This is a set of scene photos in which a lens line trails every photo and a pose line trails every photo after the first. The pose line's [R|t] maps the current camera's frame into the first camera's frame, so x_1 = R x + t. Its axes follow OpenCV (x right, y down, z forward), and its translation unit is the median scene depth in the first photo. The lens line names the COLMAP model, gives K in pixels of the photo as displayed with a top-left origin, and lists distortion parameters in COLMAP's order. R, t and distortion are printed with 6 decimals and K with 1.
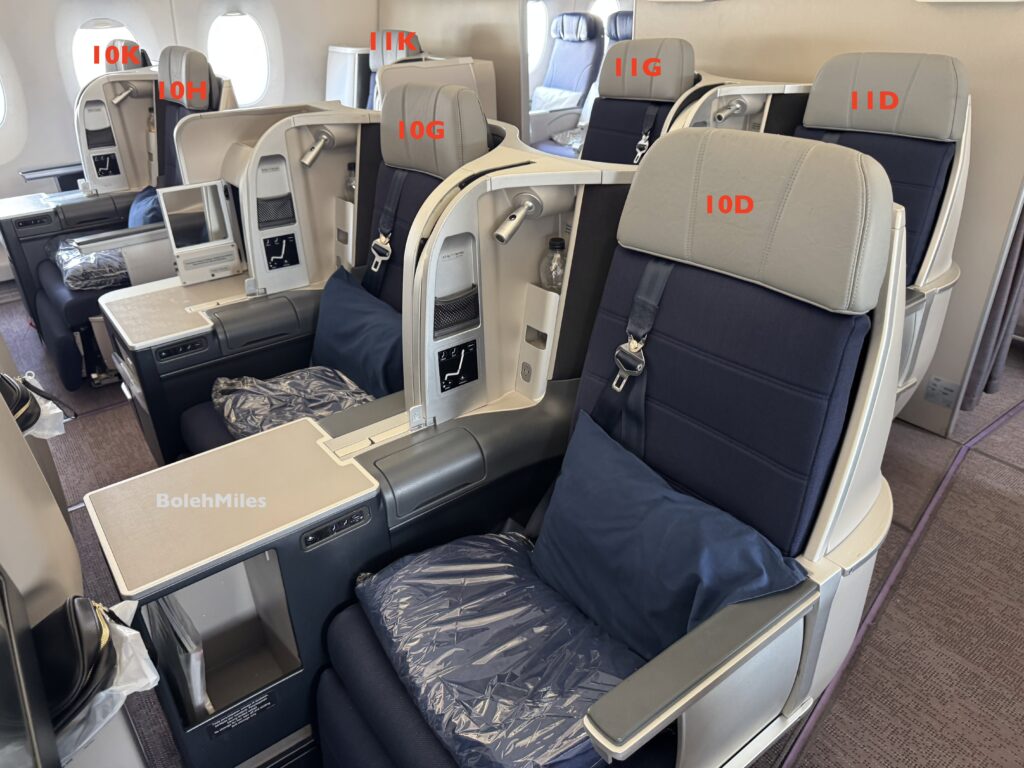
lens RADIAL K [[715.5, 0, 512.6], [0, 715.5, 379.3], [0, 0, 1]] dist [0.040924, -0.040750]
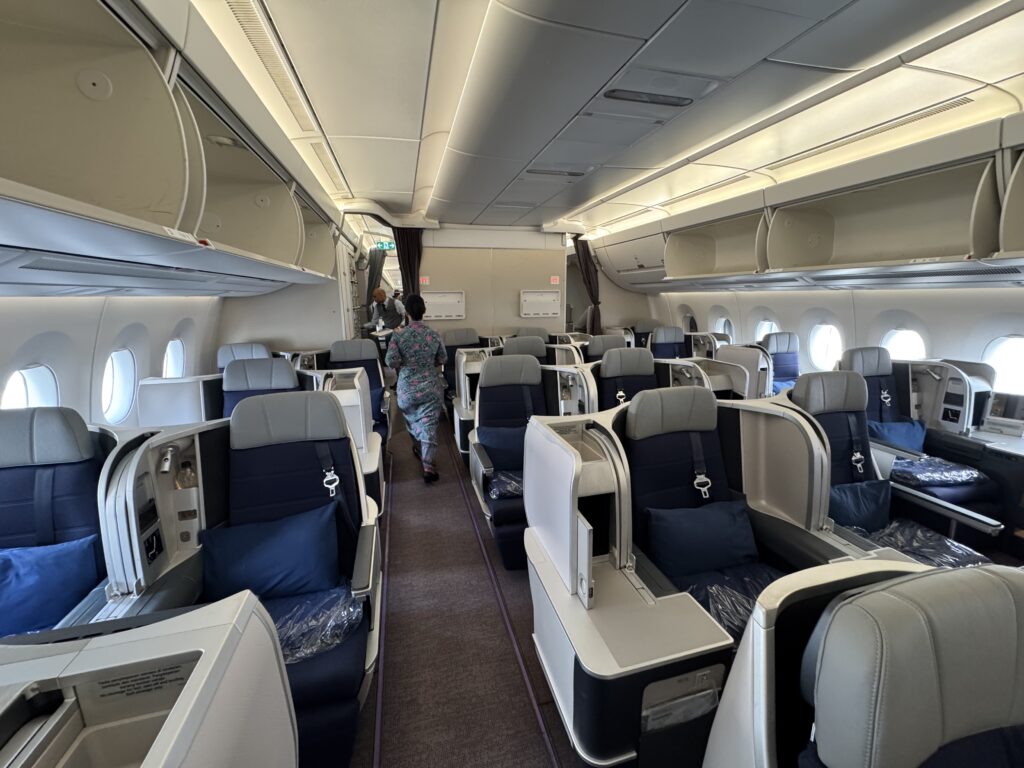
lens RADIAL K [[400.3, 0, 511.8], [0, 400.3, 391.9], [0, 0, 1]] dist [-0.001281, -0.000195]
pose [[0.373366, -0.192754, 0.907438, -0.576359], [0.452275, 0.891872, 0.003358, 0.038367], [-0.809966, 0.409158, 0.420172, -0.293102]]
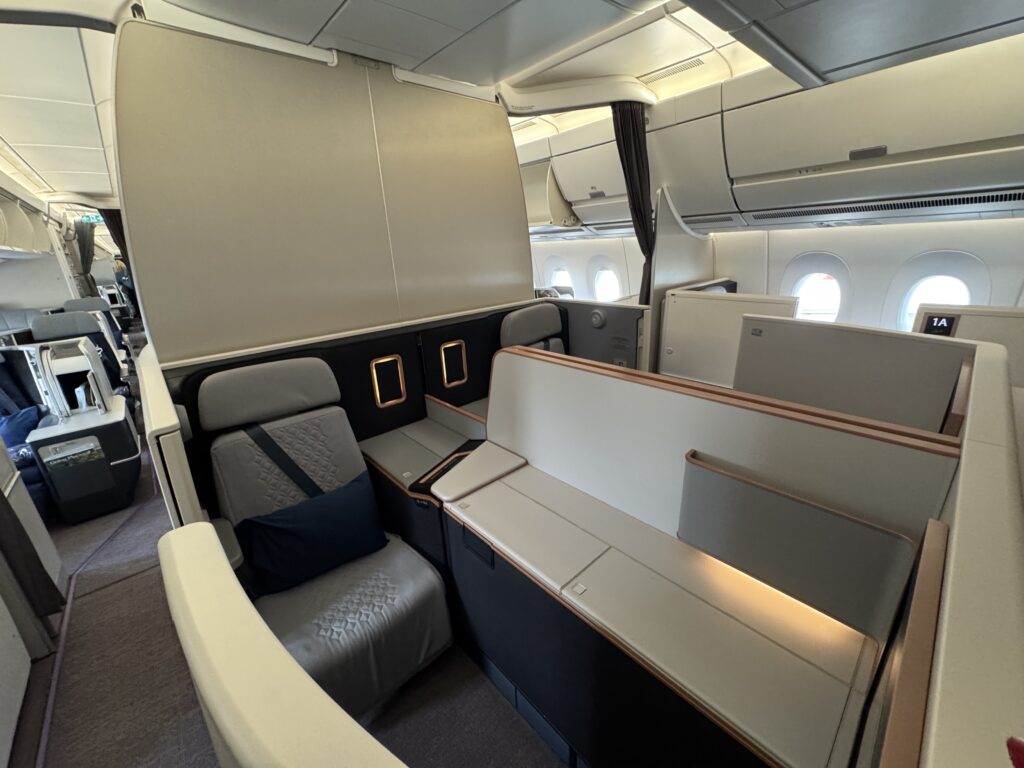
lens RADIAL K [[400.3, 0, 489.8], [0, 400.3, 374.8], [0, 0, 1]] dist [-0.001281, -0.000195]
pose [[-0.076235, -0.278750, 0.957333, -2.311195], [0.518532, 0.808998, 0.276851, 0.689517], [-0.851653, 0.517513, 0.082867, -1.487113]]
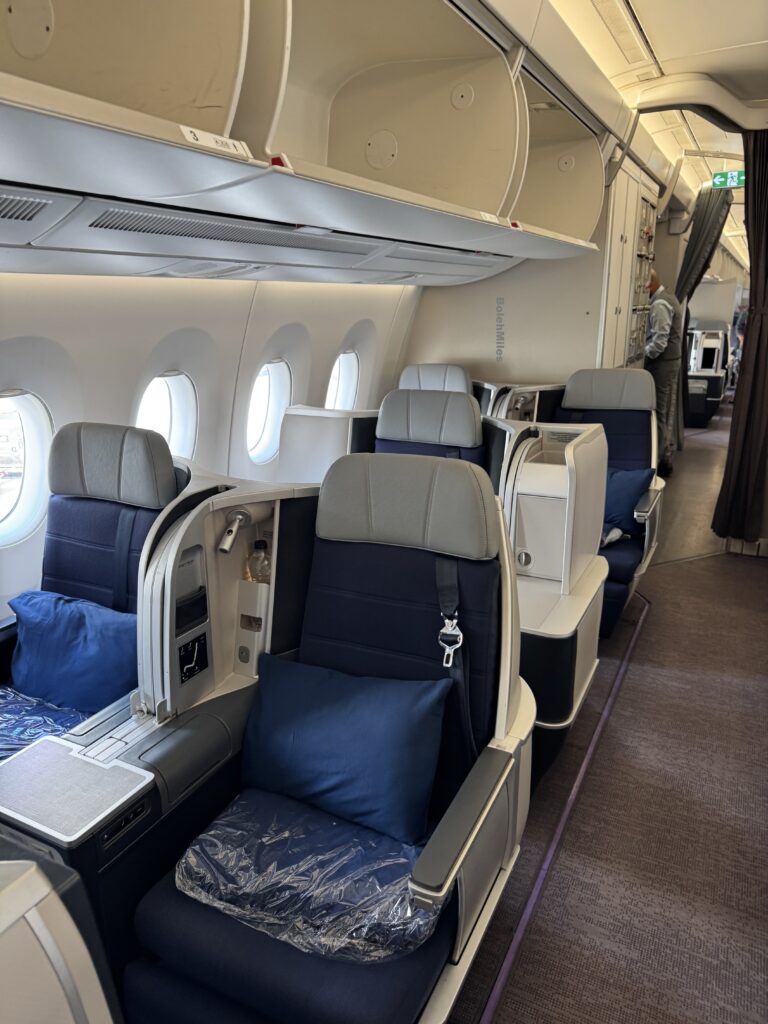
lens RADIAL K [[715.5, 0, 389.5], [0, 715.5, 509.4], [0, 0, 1]] dist [0.040924, -0.040750]
pose [[0.899309, -0.105126, 0.424490, -0.263817], [0.202163, 0.960669, -0.190383, 0.037027], [-0.387780, 0.257029, 0.885191, -0.223918]]
